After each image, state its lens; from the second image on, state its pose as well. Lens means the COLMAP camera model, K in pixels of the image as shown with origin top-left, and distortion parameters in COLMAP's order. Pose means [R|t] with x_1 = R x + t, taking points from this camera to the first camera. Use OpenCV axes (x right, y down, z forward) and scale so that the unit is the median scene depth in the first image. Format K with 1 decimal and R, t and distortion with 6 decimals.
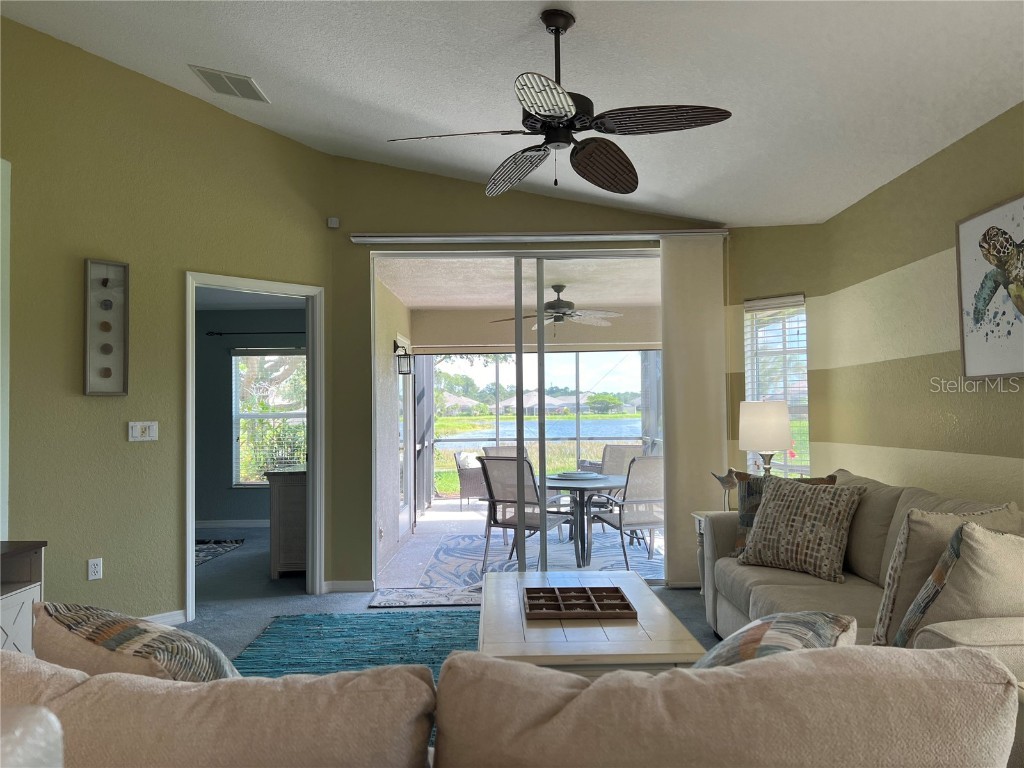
lens RADIAL K [[765.7, 0, 505.0], [0, 765.7, 380.6], [0, 0, 1]] dist [0.061338, -0.068249]
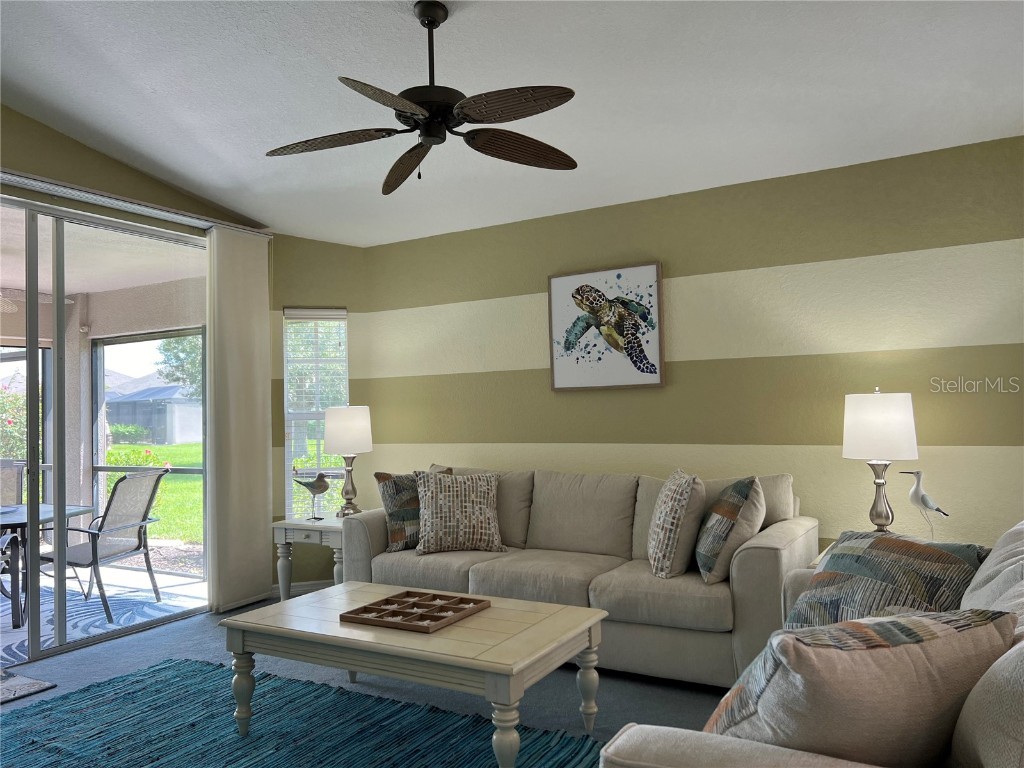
lens RADIAL K [[765.7, 0, 515.5], [0, 765.7, 382.8], [0, 0, 1]] dist [0.061338, -0.068249]
pose [[0.502040, 0.033076, 0.864212, -0.615390], [-0.018860, 0.999449, -0.027296, 0.023949], [-0.864639, -0.002595, 0.502387, 0.360867]]
